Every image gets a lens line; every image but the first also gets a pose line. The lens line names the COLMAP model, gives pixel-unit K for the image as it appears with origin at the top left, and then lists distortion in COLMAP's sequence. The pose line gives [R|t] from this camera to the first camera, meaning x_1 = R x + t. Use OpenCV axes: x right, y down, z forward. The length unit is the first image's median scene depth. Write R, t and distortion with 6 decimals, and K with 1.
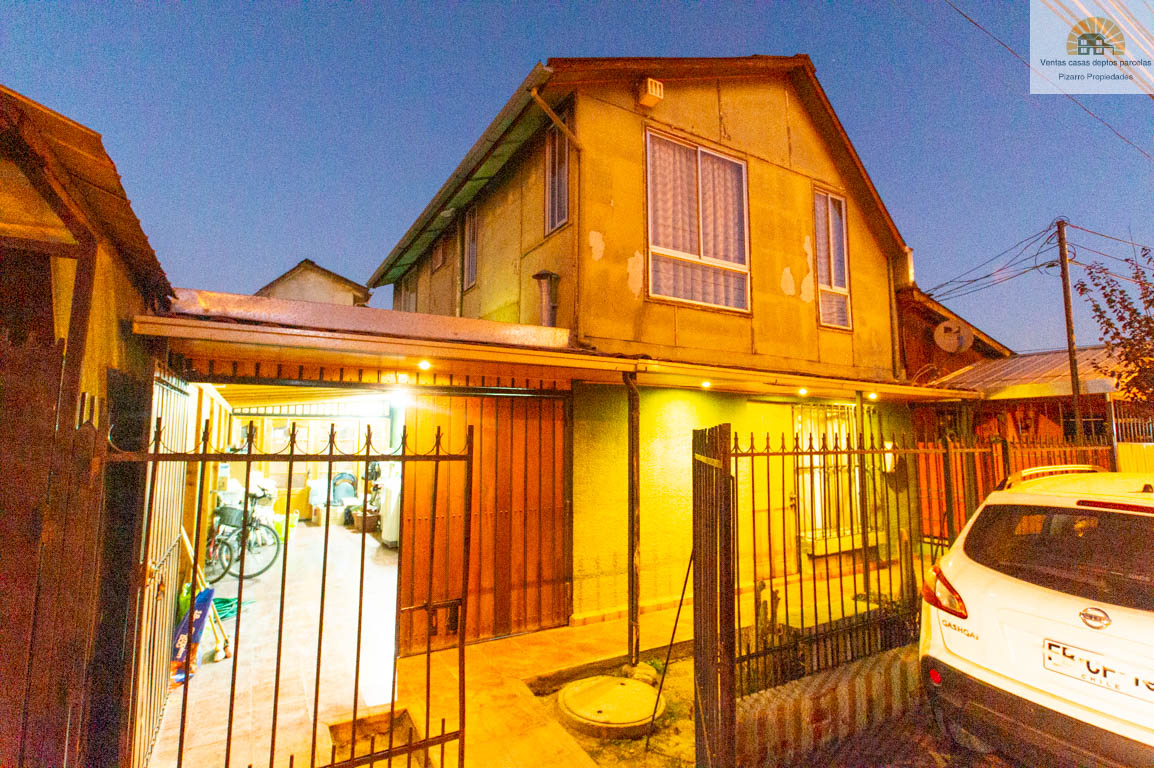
lens RADIAL K [[545.8, 0, 573.9], [0, 545.8, 377.0], [0, 0, 1]] dist [-0.012412, 0.009544]
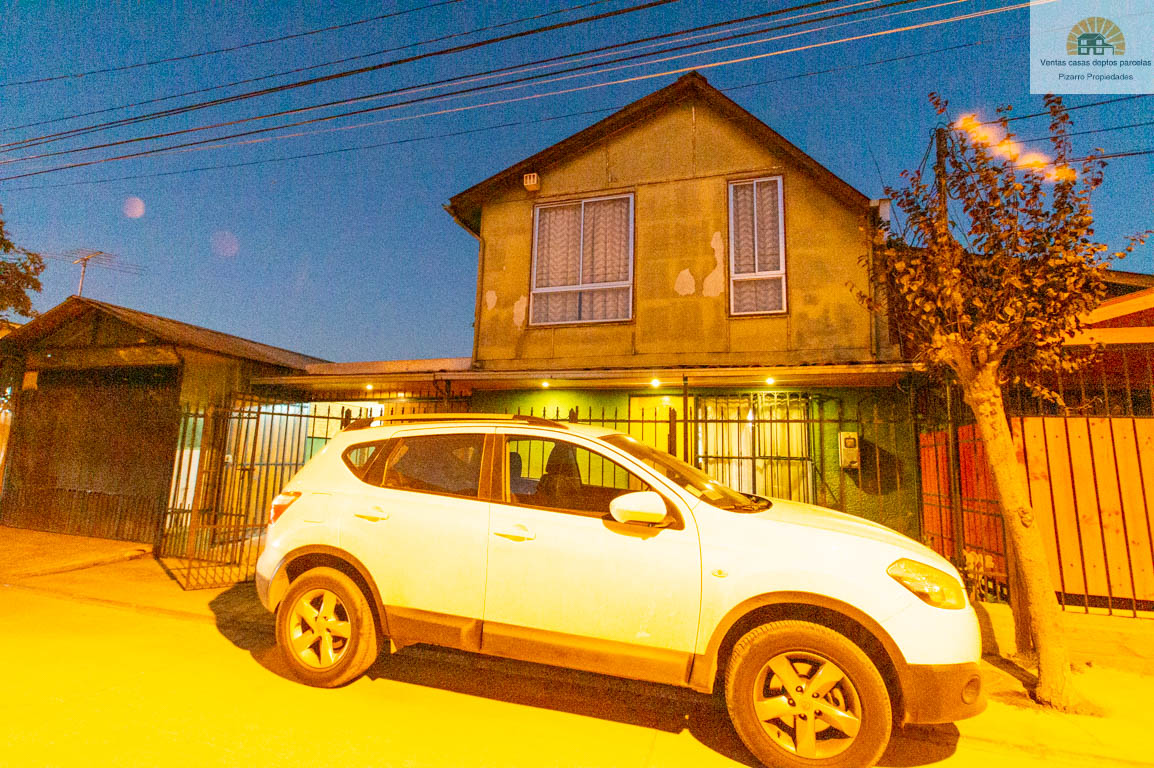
lens RADIAL K [[545.8, 0, 567.6], [0, 545.8, 384.3], [0, 0, 1]] dist [-0.012412, 0.009544]
pose [[0.680392, -0.092195, -0.727026, 1.125027], [0.053162, 0.995651, -0.076508, 0.107282], [0.730918, 0.013405, 0.682334, 0.107569]]
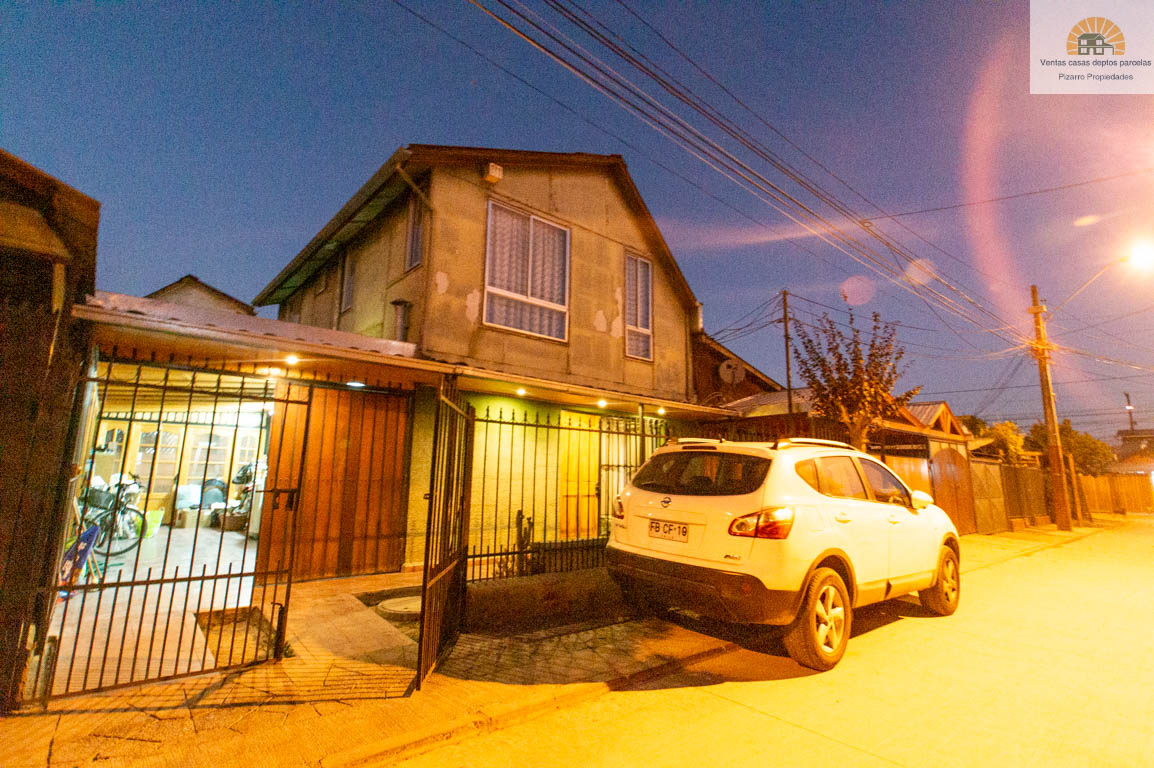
lens RADIAL K [[545.8, 0, 574.5], [0, 545.8, 376.1], [0, 0, 1]] dist [-0.012412, 0.009544]
pose [[0.983052, 0.046469, 0.177342, 0.118060], [-0.033480, 0.996580, -0.075542, 0.064589], [-0.180246, 0.068324, 0.981246, -0.297919]]
